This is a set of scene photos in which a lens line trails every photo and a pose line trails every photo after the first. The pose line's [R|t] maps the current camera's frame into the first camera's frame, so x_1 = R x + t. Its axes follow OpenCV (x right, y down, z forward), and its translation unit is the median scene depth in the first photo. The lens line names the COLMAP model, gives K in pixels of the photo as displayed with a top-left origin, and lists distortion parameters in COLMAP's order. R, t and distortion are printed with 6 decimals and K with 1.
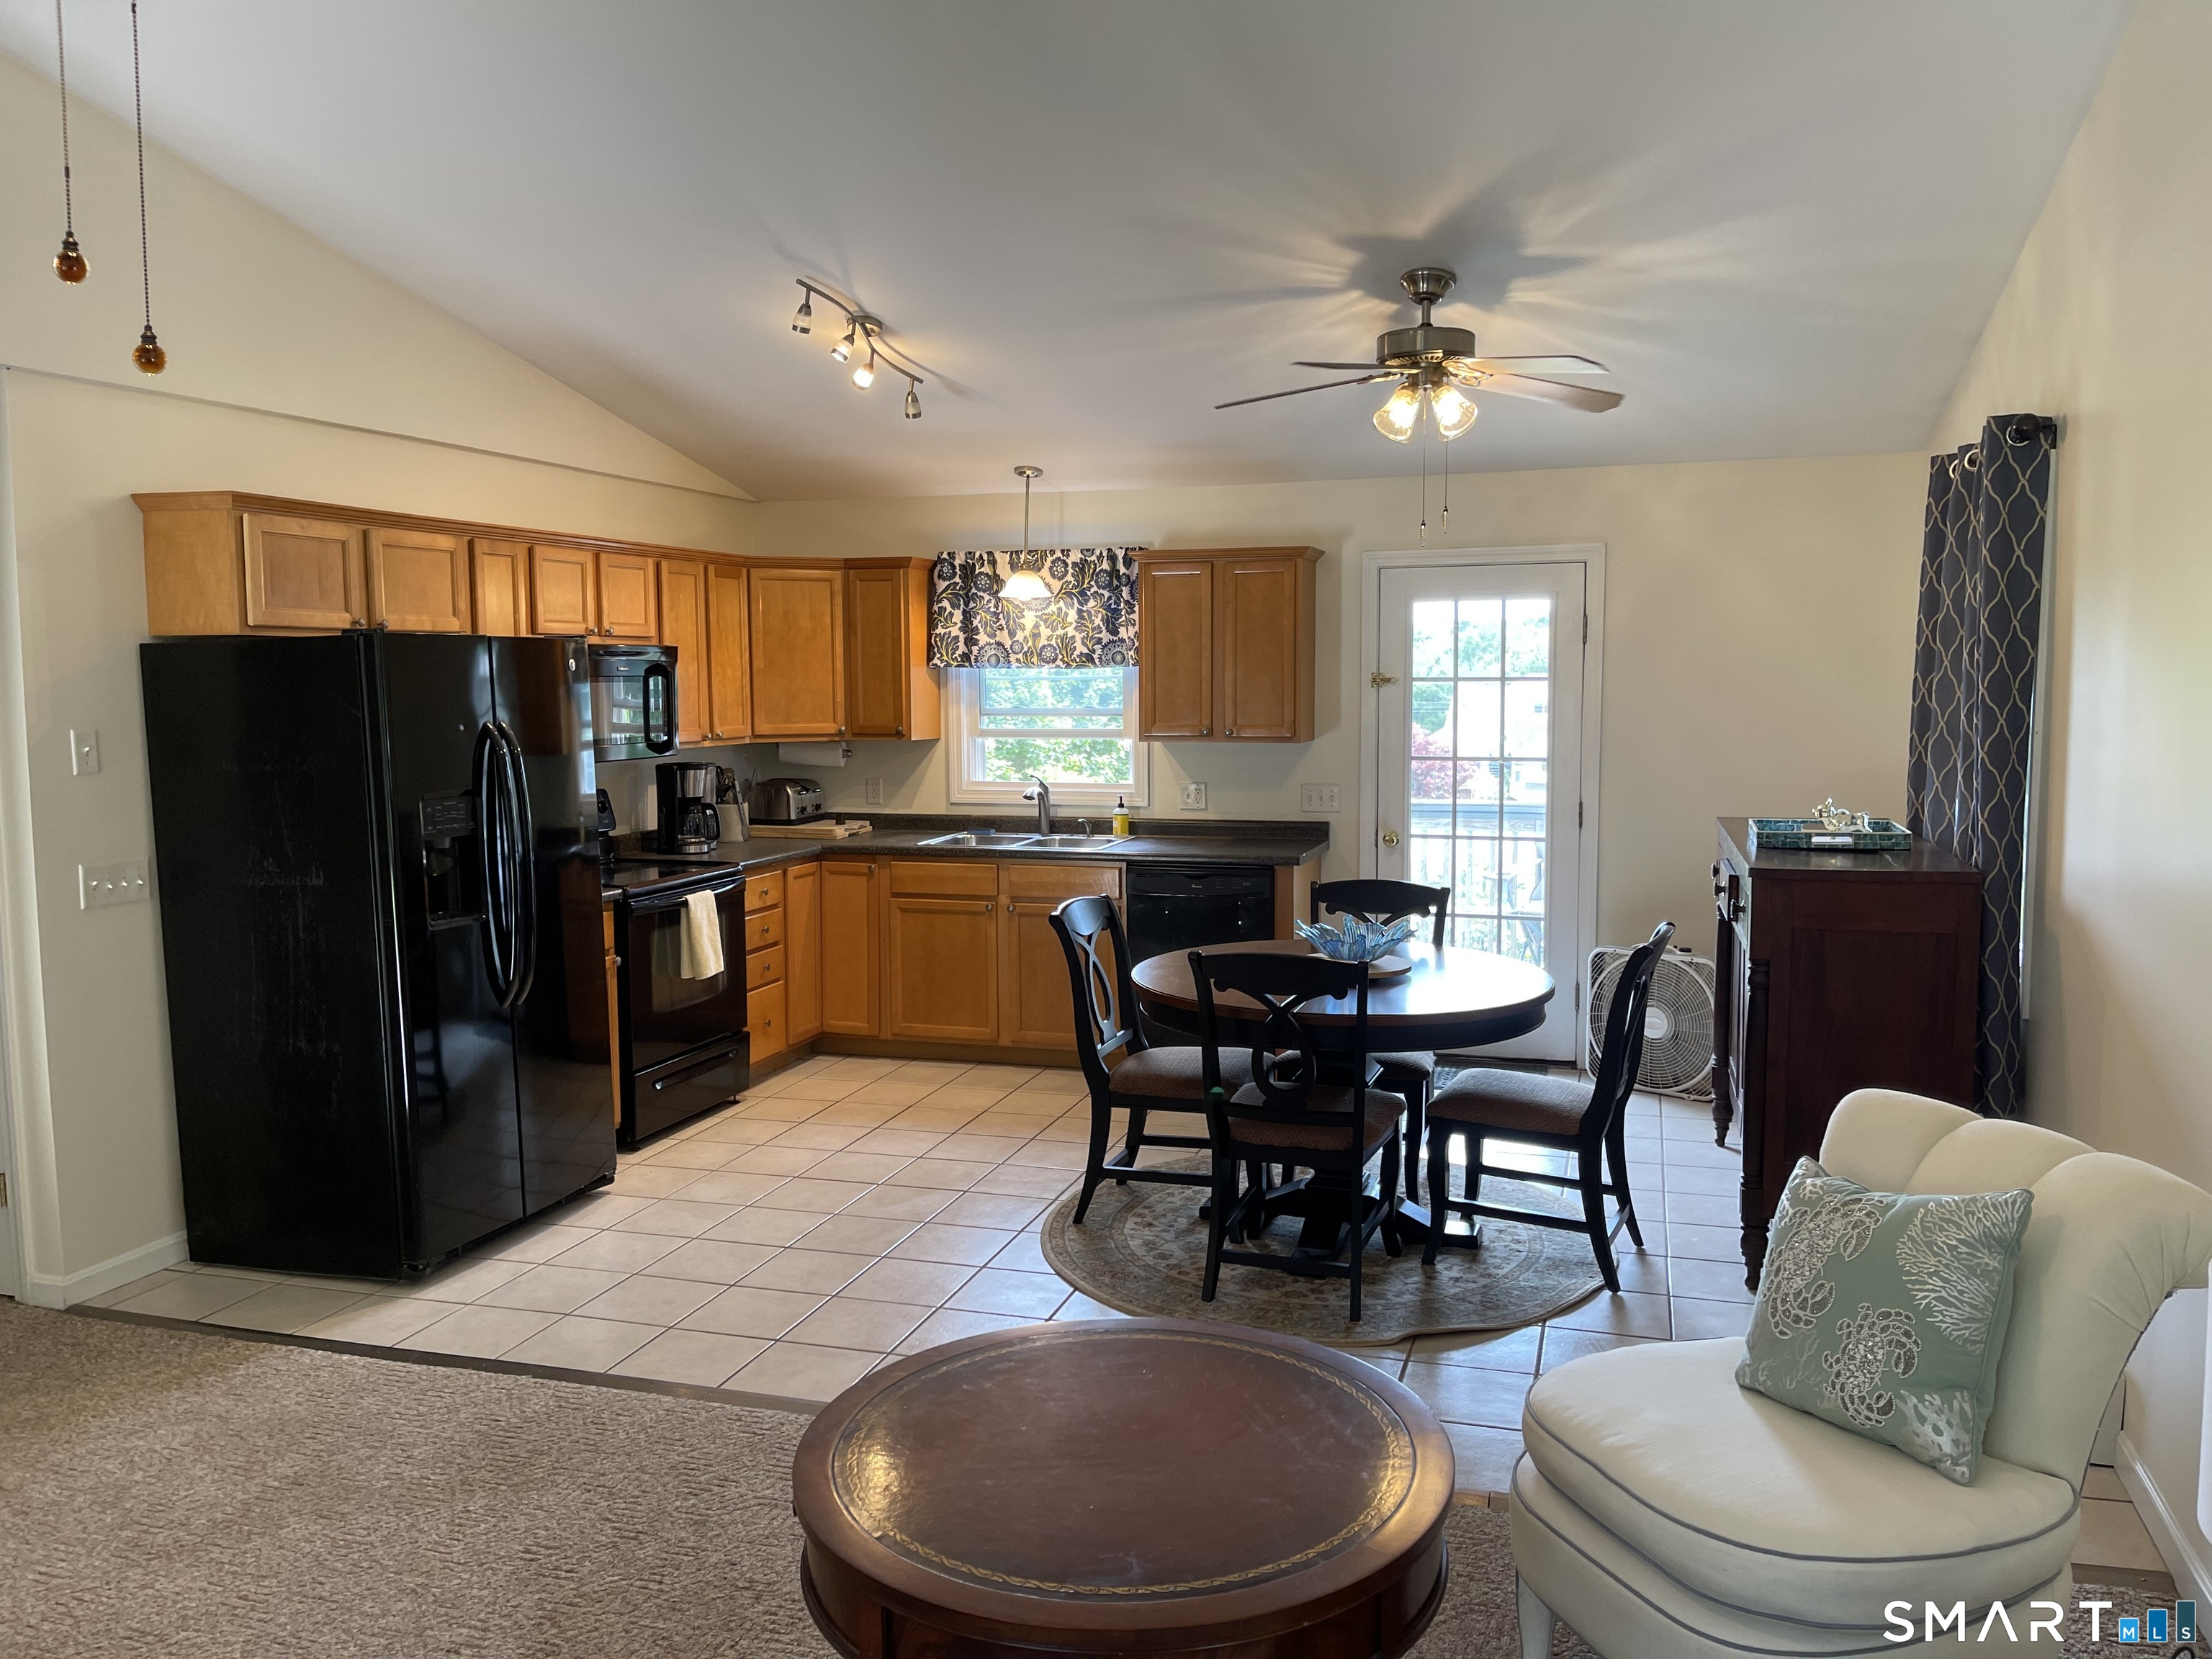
lens RADIAL K [[1657.9, 0, 1095.3], [0, 1657.9, 846.4], [0, 0, 1]] dist [0.055472, -0.076710]
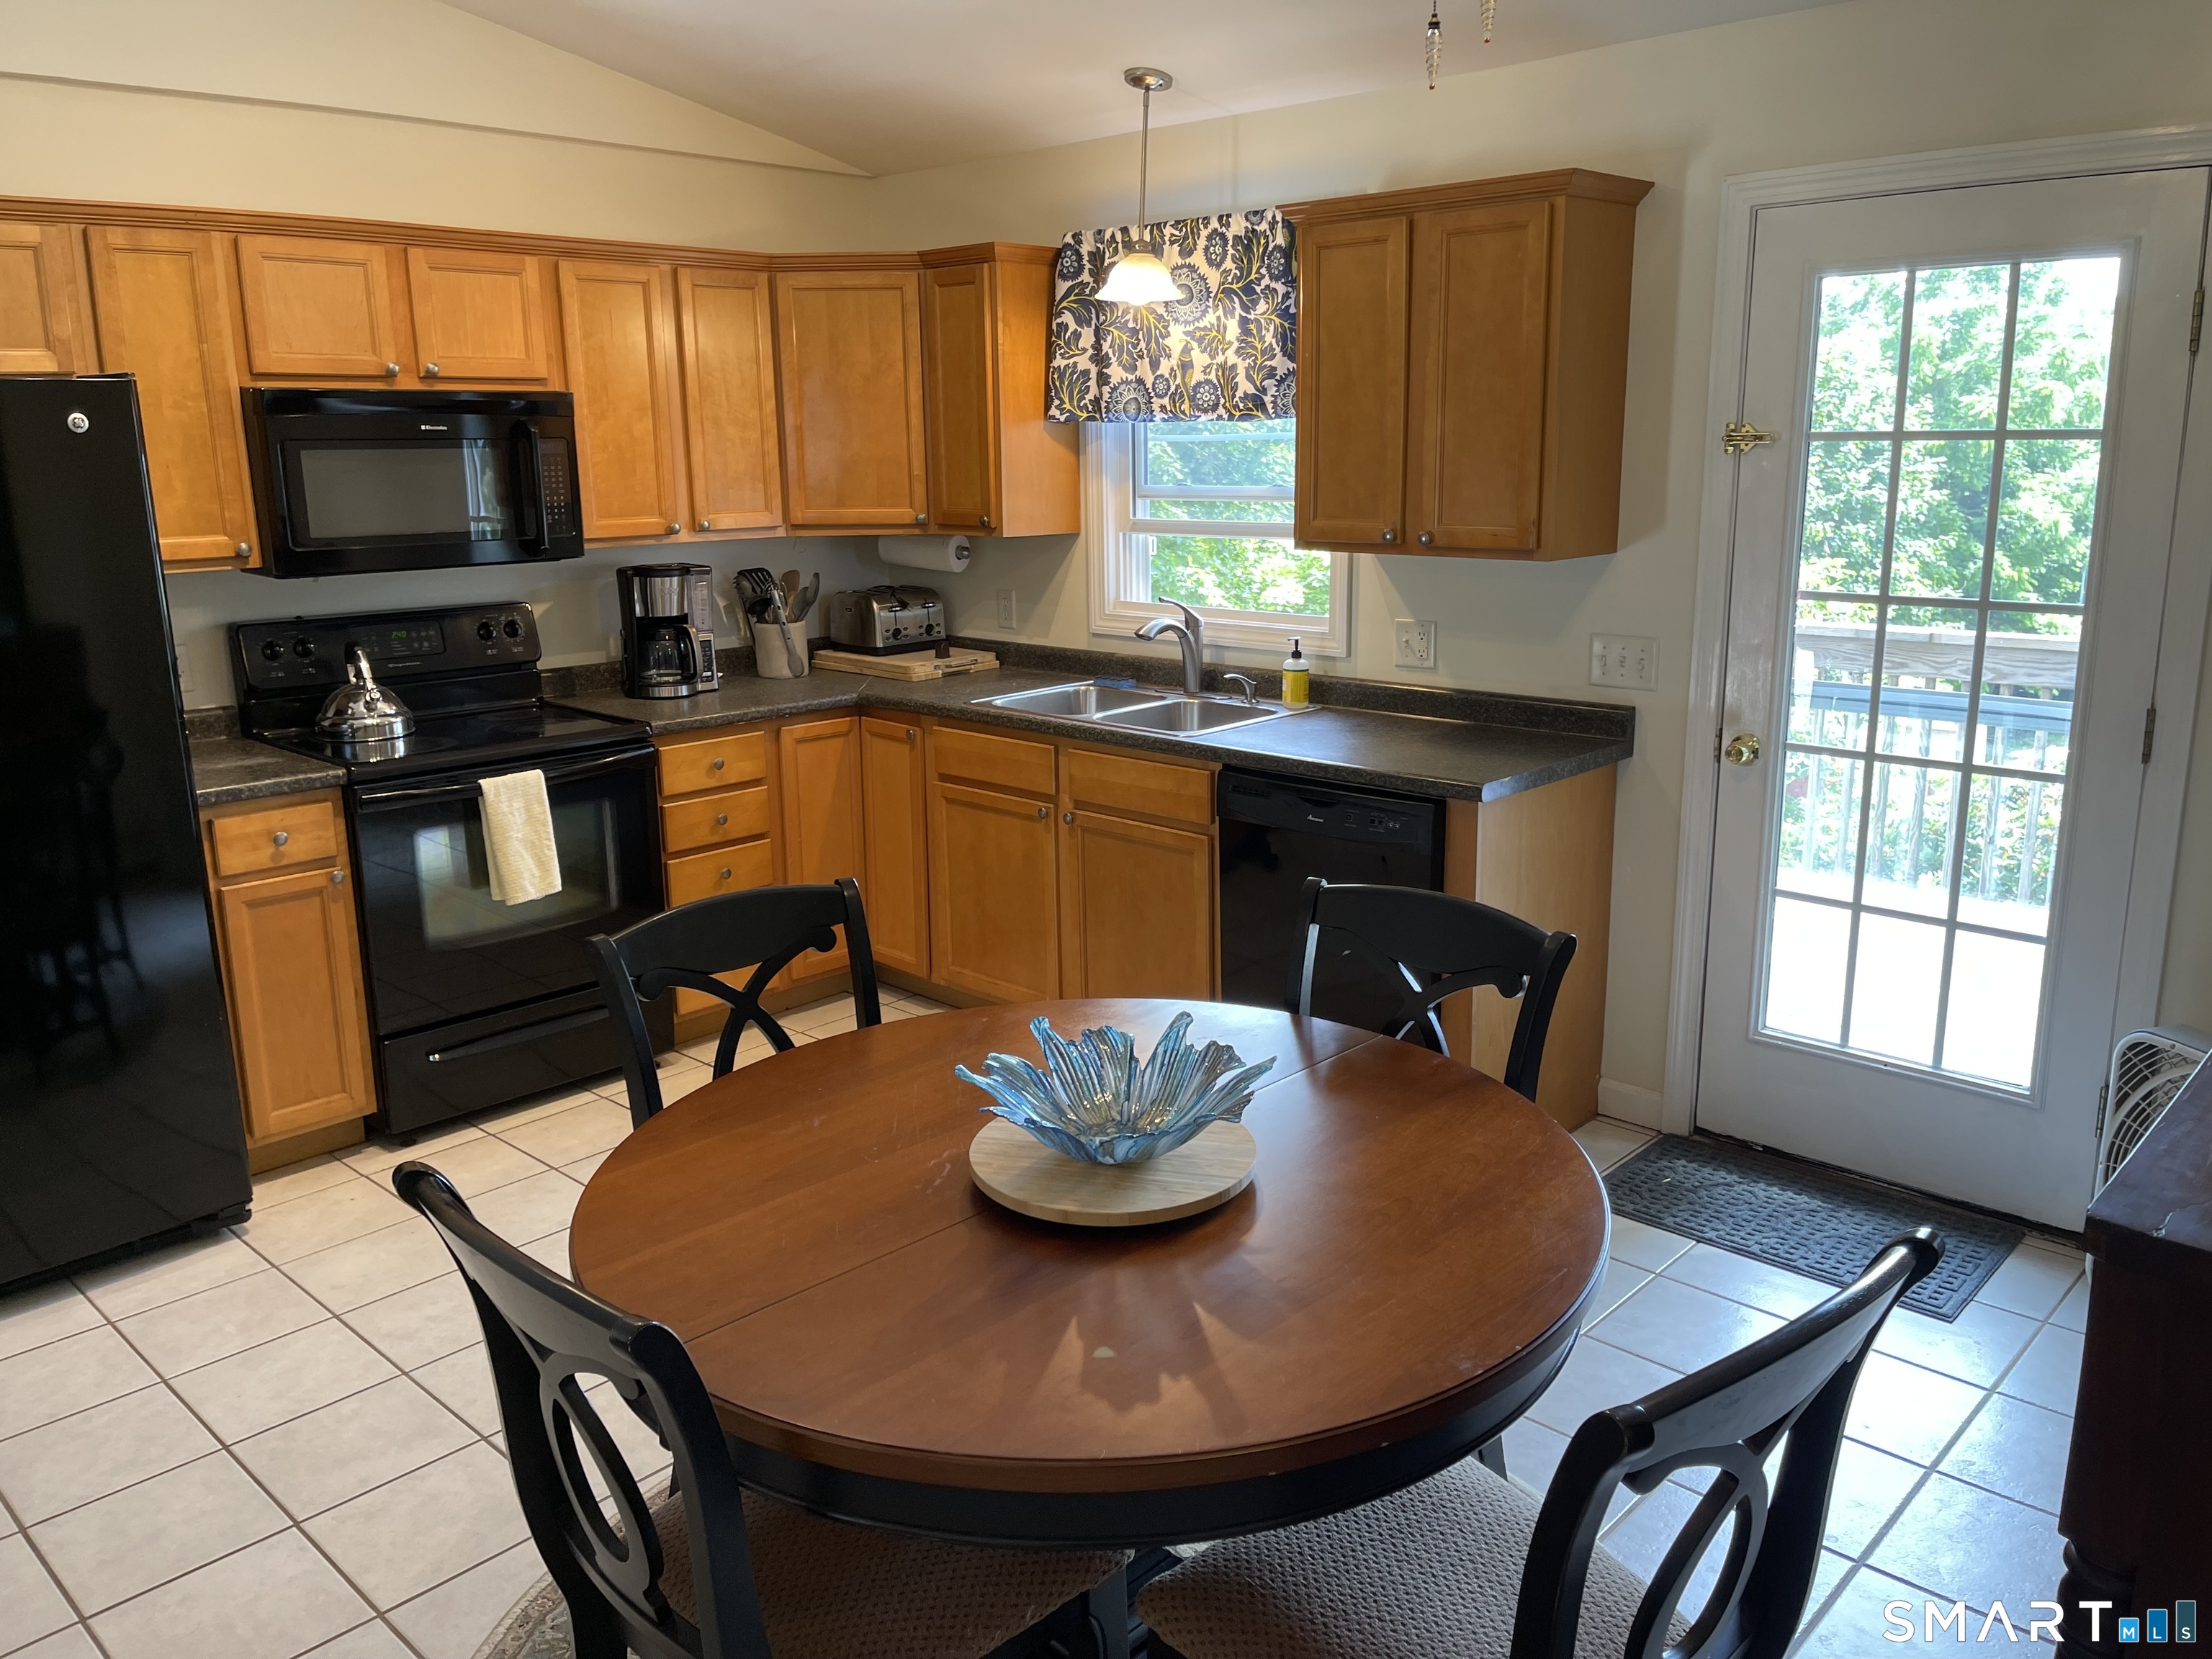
lens RADIAL K [[1657.9, 0, 1110.6], [0, 1657.9, 812.5], [0, 0, 1]] dist [0.055472, -0.076710]
pose [[0.900898, 0.090722, -0.424444, 0.214891], [-0.037959, 0.990633, 0.131172, -0.044260], [0.432368, -0.102061, 0.895903, 0.427748]]
